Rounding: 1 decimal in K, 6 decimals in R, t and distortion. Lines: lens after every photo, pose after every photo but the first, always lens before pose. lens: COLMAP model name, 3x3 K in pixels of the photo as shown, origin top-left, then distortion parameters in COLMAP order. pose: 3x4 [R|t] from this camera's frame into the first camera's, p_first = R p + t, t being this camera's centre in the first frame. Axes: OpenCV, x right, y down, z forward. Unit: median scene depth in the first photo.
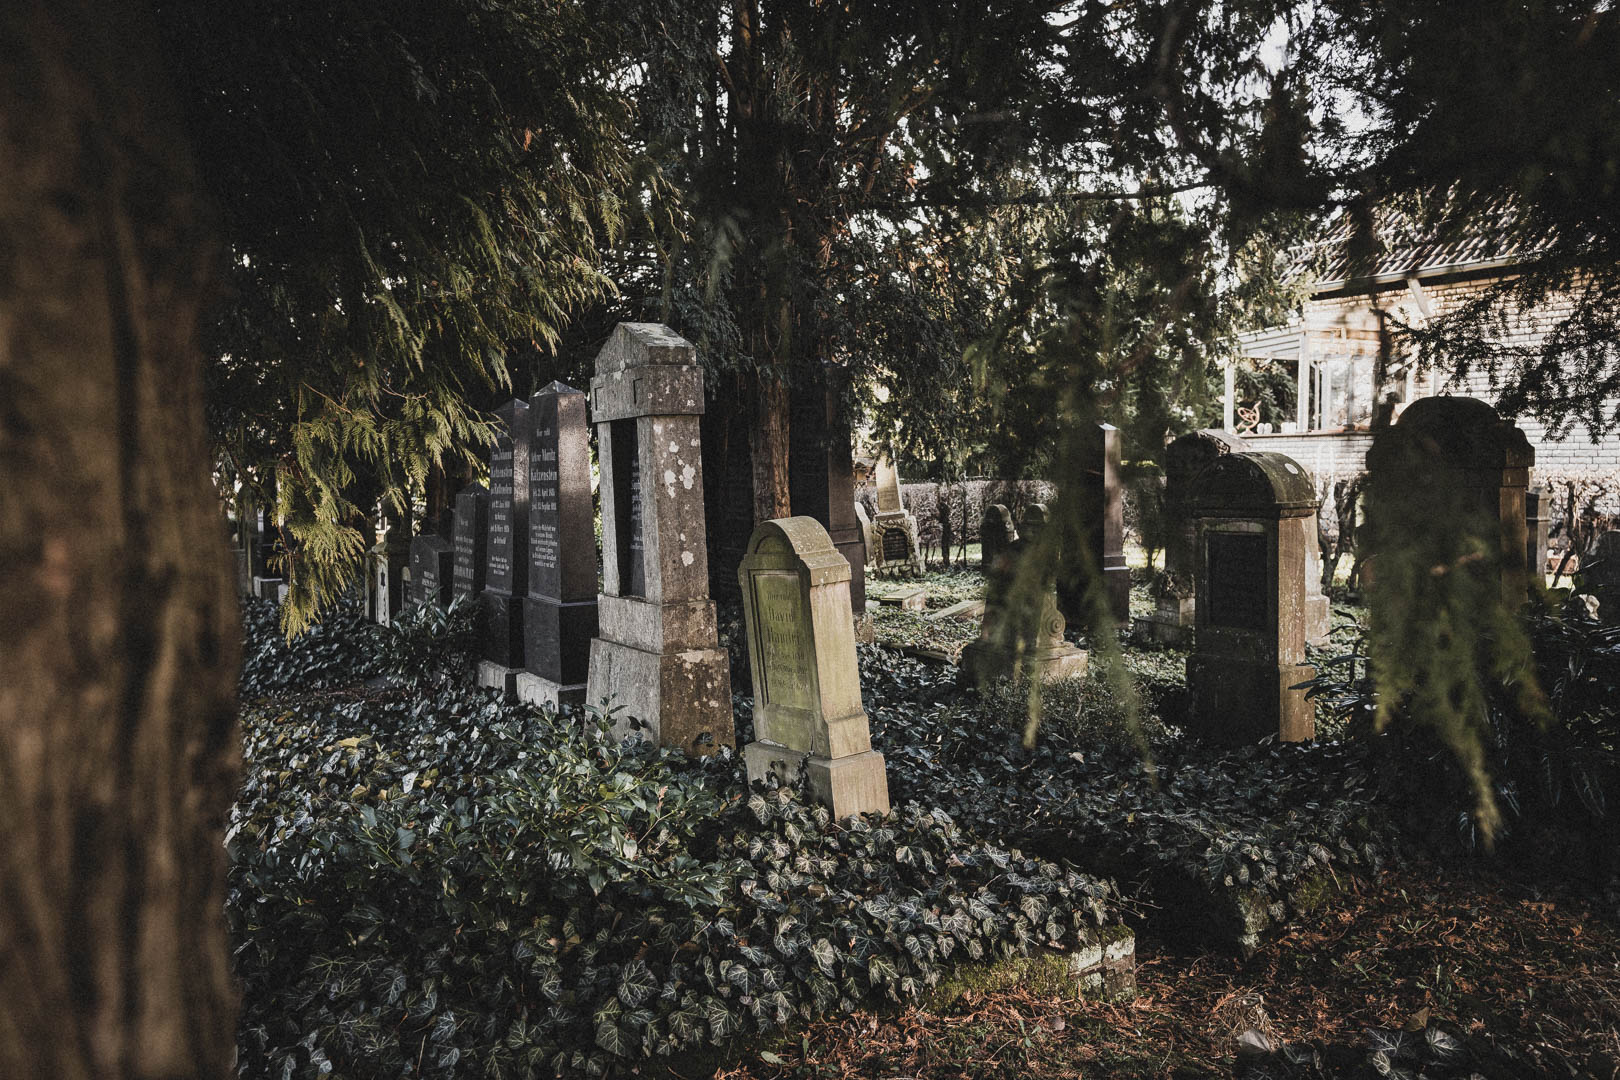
lens RADIAL K [[1219.8, 0, 810.1], [0, 1219.8, 541.4], [0, 0, 1]] dist [0.033300, 0.004860]
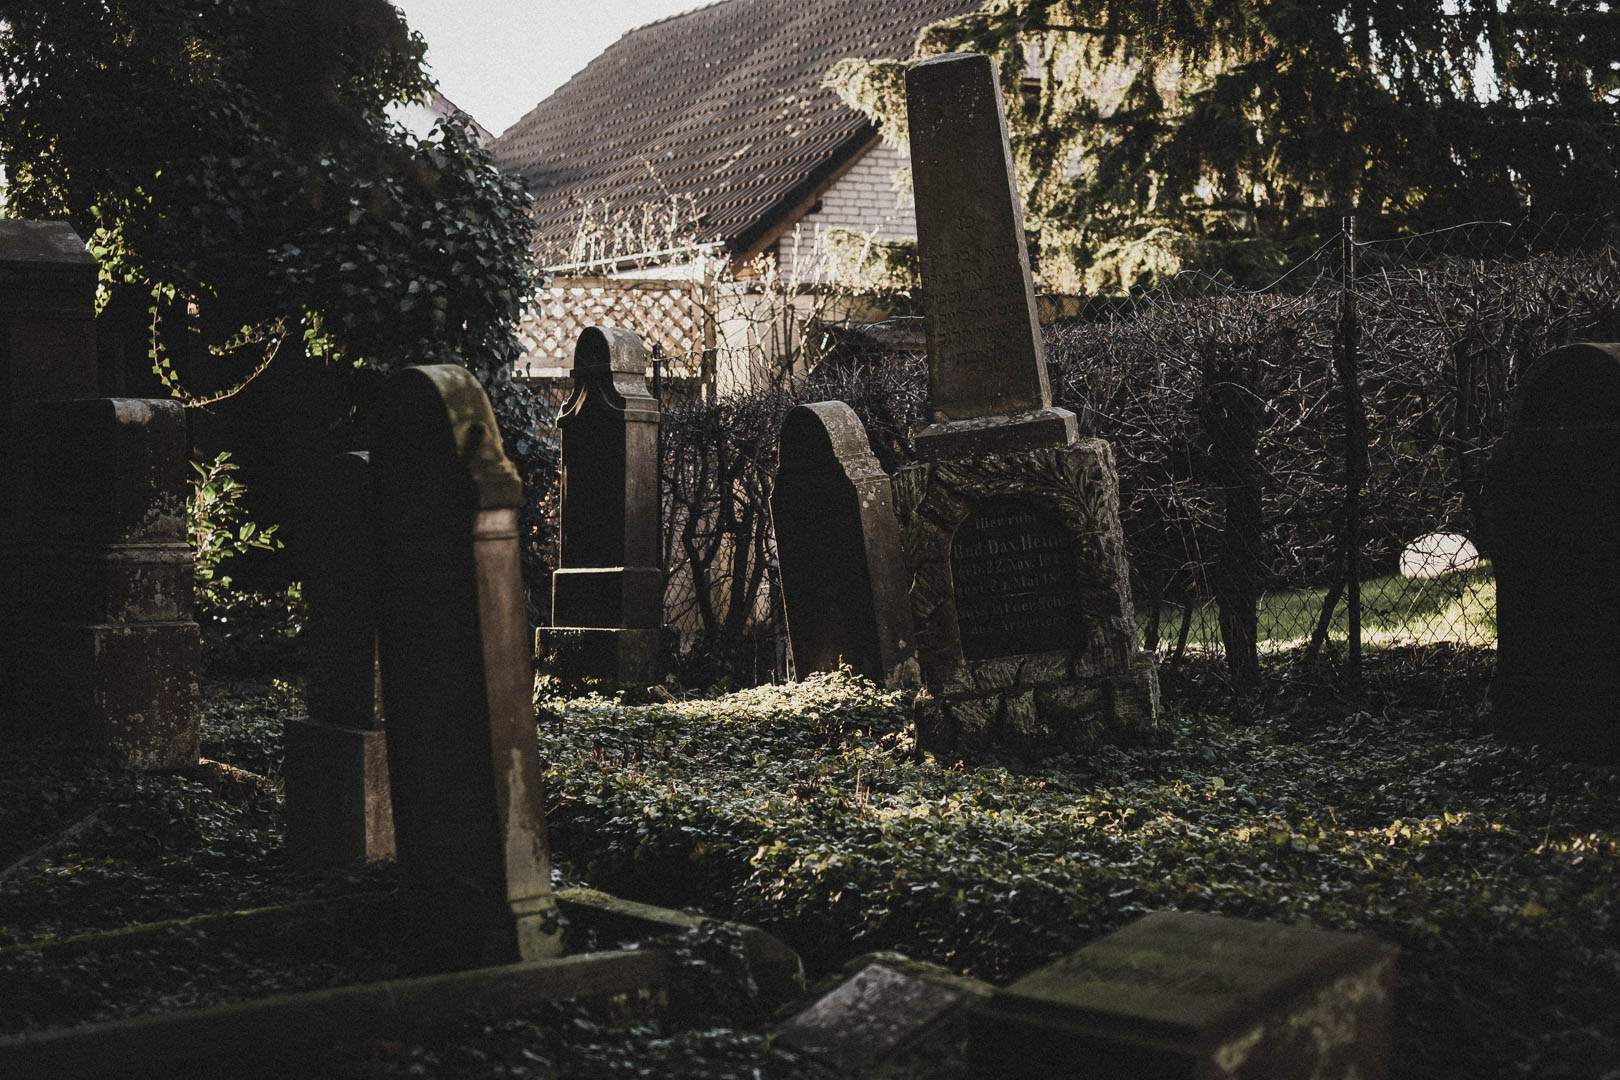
lens RADIAL K [[2471.0, 0, 819.3], [0, 2471.0, 540.8], [0, 0, 1]] dist [0.159623, 0.000000]
pose [[0.999874, -0.015451, 0.003646, 0.036152], [0.015587, 0.999035, -0.041067, 0.012440], [-0.003008, 0.041118, 0.999150, 0.597019]]
